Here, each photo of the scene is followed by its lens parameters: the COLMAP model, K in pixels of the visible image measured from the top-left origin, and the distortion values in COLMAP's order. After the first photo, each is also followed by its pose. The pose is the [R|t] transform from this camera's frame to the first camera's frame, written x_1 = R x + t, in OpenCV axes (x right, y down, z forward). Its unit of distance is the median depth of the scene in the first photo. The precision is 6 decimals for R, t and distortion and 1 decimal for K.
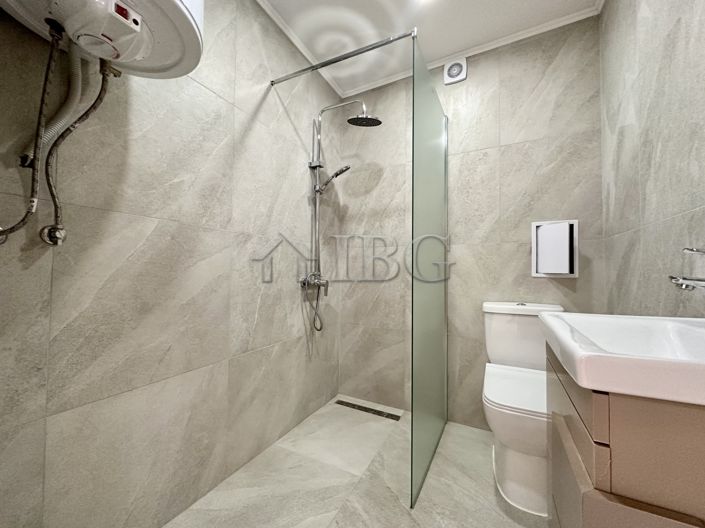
lens RADIAL K [[282.2, 0, 350.7], [0, 282.2, 264.7], [0, 0, 1]] dist [-0.009158, 0.001766]
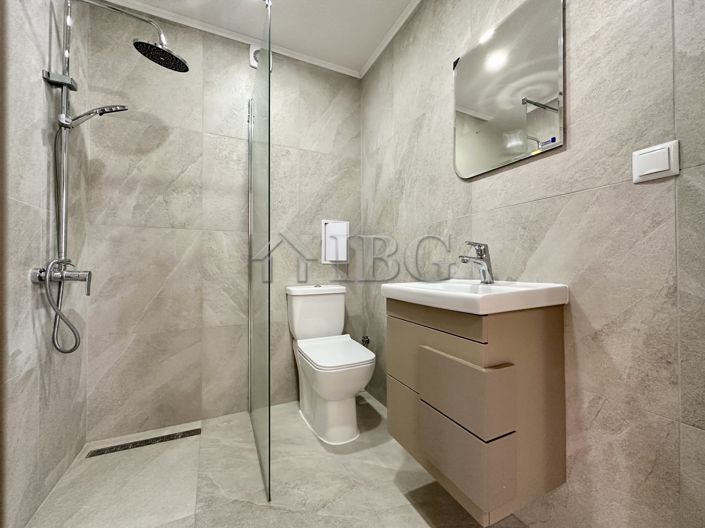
lens RADIAL K [[282.2, 0, 353.5], [0, 282.2, 265.0], [0, 0, 1]] dist [-0.009158, 0.001766]
pose [[0.595015, -0.004474, 0.803702, -0.258049], [-0.012891, 0.999803, 0.015109, 0.026392], [-0.803611, -0.019351, 0.594840, 0.142222]]
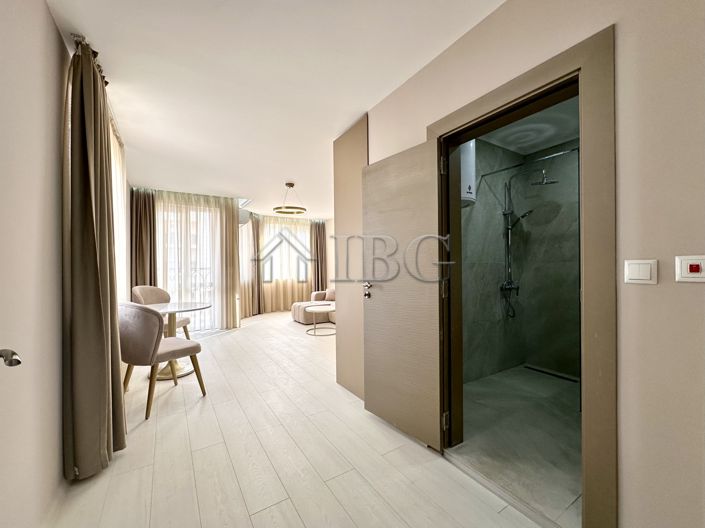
lens RADIAL K [[282.2, 0, 347.6], [0, 282.2, 267.4], [0, 0, 1]] dist [-0.009158, 0.001766]
pose [[0.852468, -0.017143, -0.522499, -0.078987], [0.030577, 0.999386, 0.017097, -0.111402], [0.521885, -0.030551, 0.852468, -0.909269]]
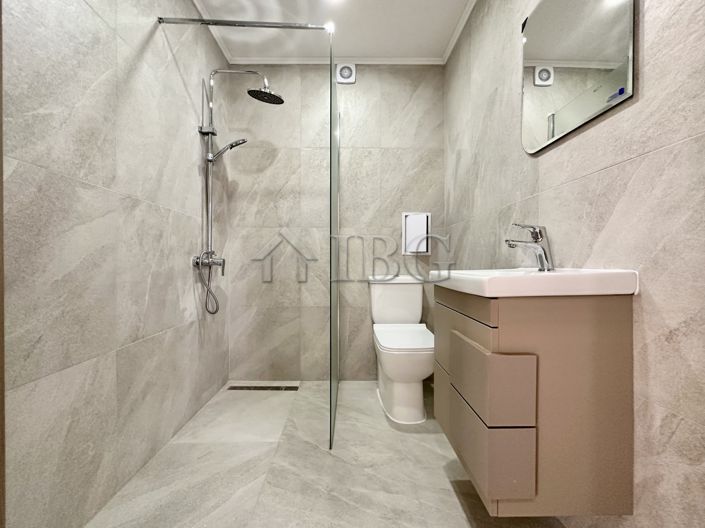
lens RADIAL K [[282.2, 0, 352.2], [0, 282.2, 265.1], [0, 0, 1]] dist [-0.009158, 0.001766]
pose [[0.875745, -0.011044, 0.482648, -0.174073], [-0.005712, 0.999431, 0.033234, 0.046044], [-0.482740, -0.031862, 0.875184, -0.025214]]
